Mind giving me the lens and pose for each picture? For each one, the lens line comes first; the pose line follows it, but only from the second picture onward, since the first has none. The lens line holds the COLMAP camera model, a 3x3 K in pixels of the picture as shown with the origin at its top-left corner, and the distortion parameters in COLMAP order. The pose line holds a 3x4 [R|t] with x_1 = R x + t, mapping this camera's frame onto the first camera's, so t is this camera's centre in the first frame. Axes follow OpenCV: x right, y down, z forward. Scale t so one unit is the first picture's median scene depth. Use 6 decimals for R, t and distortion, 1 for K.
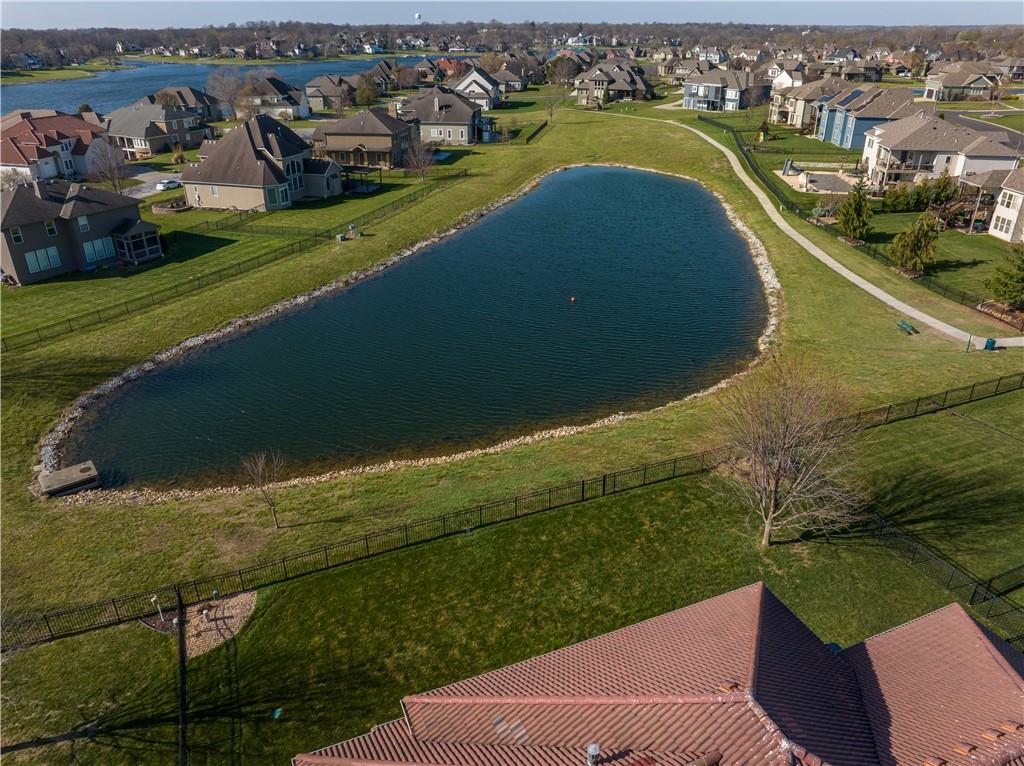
lens RADIAL K [[724.8, 0, 512.0], [0, 724.8, 383.0], [0, 0, 1]] dist [-0.038574, -0.000814]
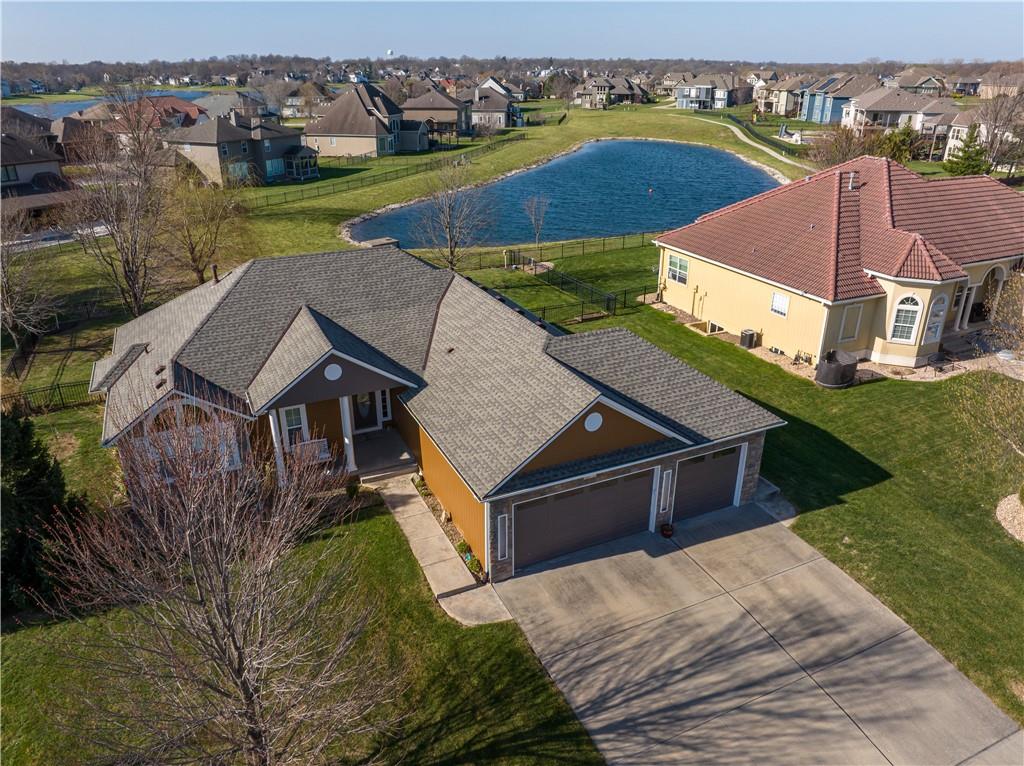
lens RADIAL K [[716.7, 0, 515.3], [0, 716.7, 383.9], [0, 0, 1]] dist [-0.038321, -0.004597]
pose [[0.998983, -0.017163, 0.041683, -0.117619], [0.018713, 0.999137, -0.037084, 0.148133], [-0.041011, 0.037826, 0.998442, -0.162245]]
